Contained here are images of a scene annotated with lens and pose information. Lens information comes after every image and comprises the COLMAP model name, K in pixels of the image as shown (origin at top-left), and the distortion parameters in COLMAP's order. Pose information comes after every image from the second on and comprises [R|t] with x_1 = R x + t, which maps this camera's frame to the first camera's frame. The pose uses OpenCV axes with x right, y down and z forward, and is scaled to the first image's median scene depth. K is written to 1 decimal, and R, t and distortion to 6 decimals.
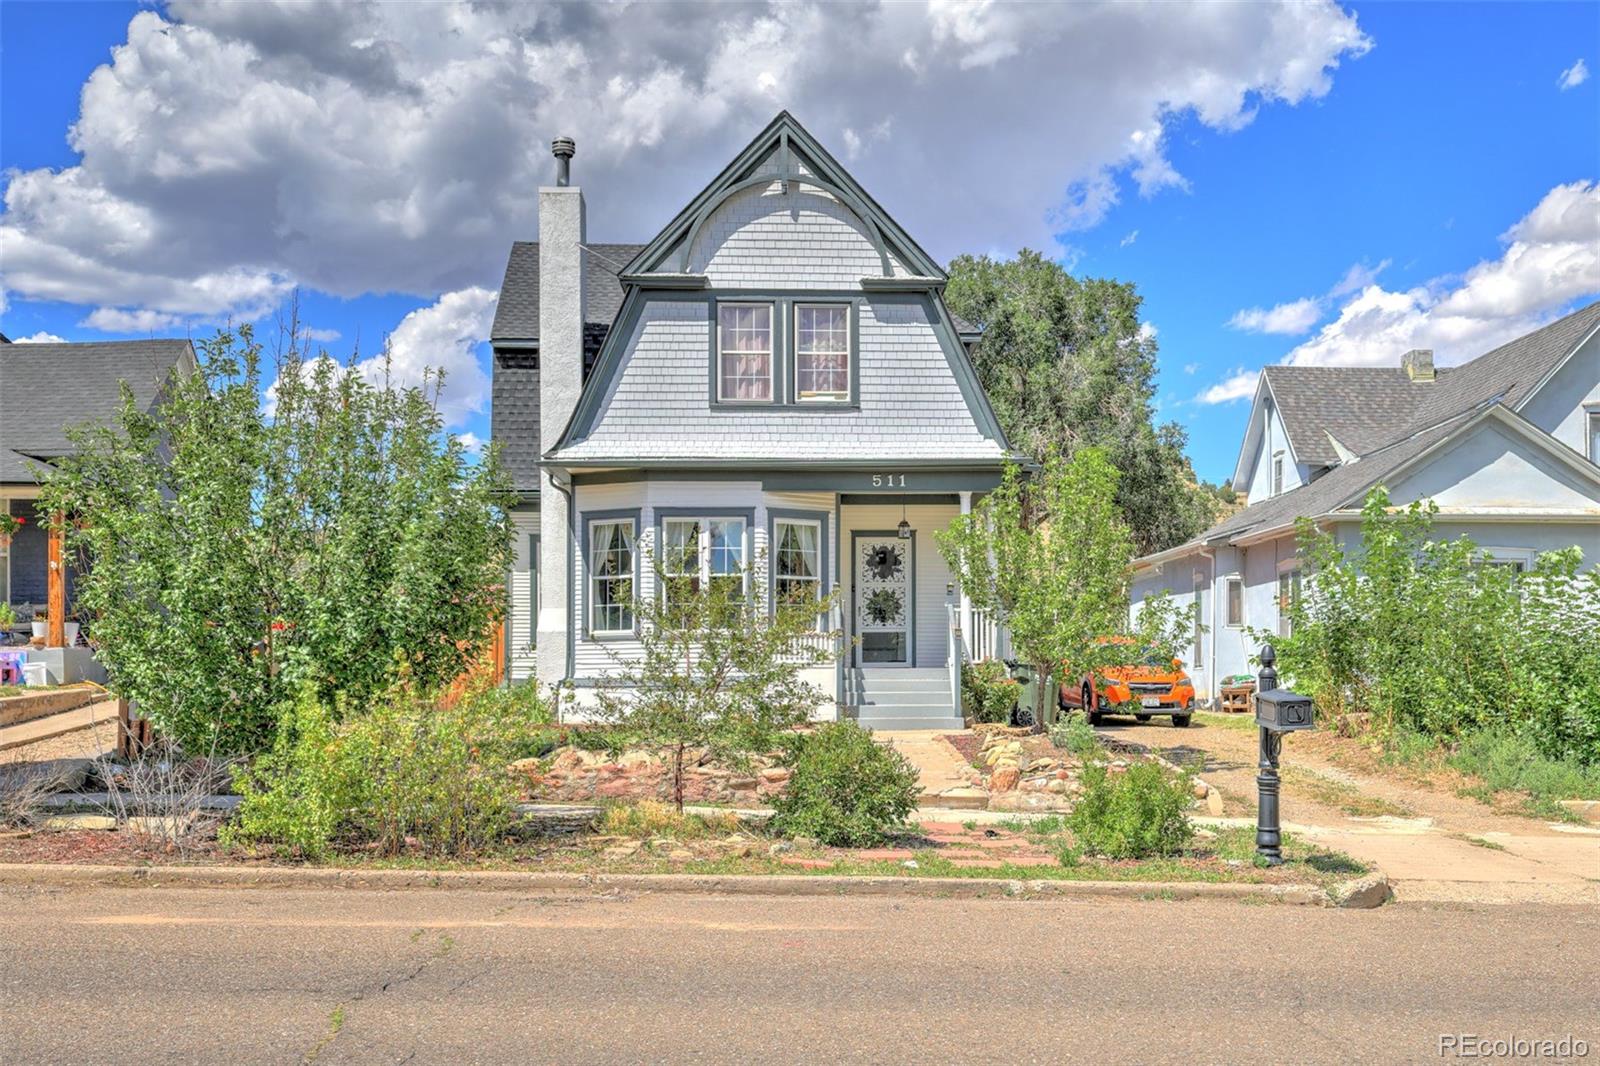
lens RADIAL K [[1934.7, 0, 800.0], [0, 1934.7, 533.0], [0, 0, 1]] dist [0.021288, 0.009669]
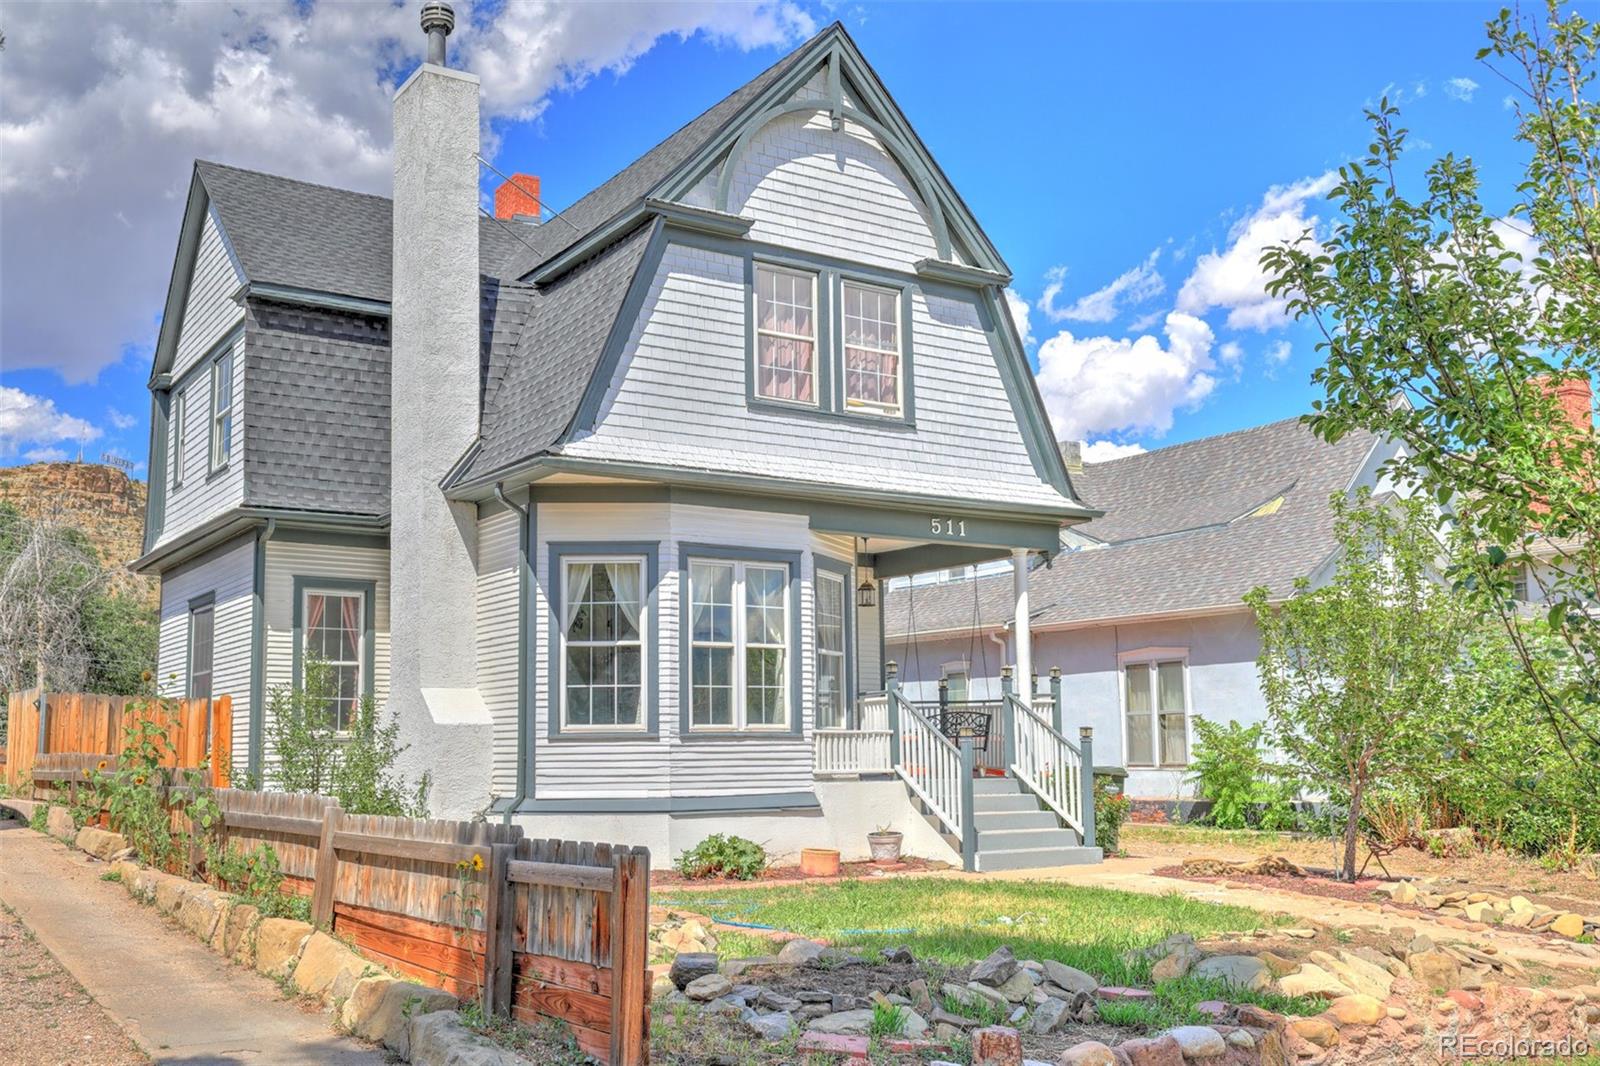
lens RADIAL K [[1663.7, 0, 797.6], [0, 1663.7, 498.3], [0, 0, 1]] dist [-0.011461, 0.010399]
pose [[0.842865, 0.079273, 0.532254, -0.347493], [-0.038681, 0.995456, -0.087007, 0.020289], [-0.536733, 0.052747, 0.842102, 0.482094]]
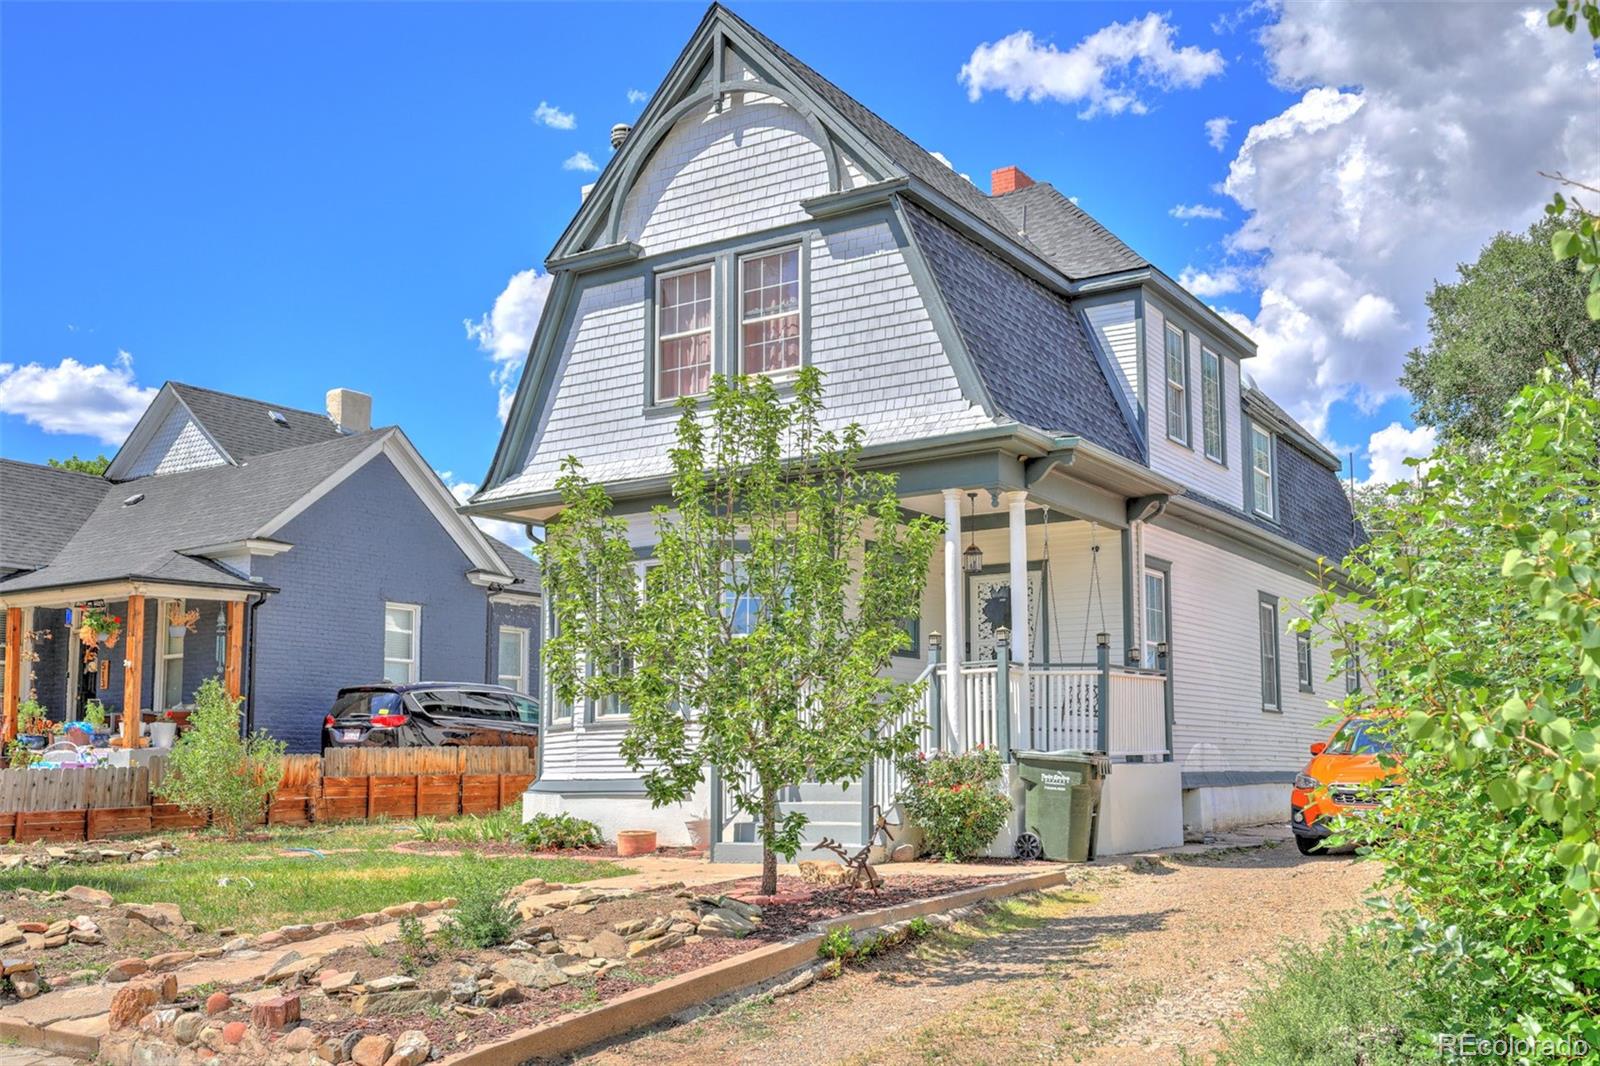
lens RADIAL K [[1600.0, 0, 800.0], [0, 1600.0, 533.0], [0, 0, 1]] dist [-0.008452, -0.000490]
pose [[0.805773, -0.090306, -0.585298, 0.356530], [0.054062, 0.995395, -0.079153, 0.032649], [0.589751, 0.032137, 0.806945, 0.536909]]
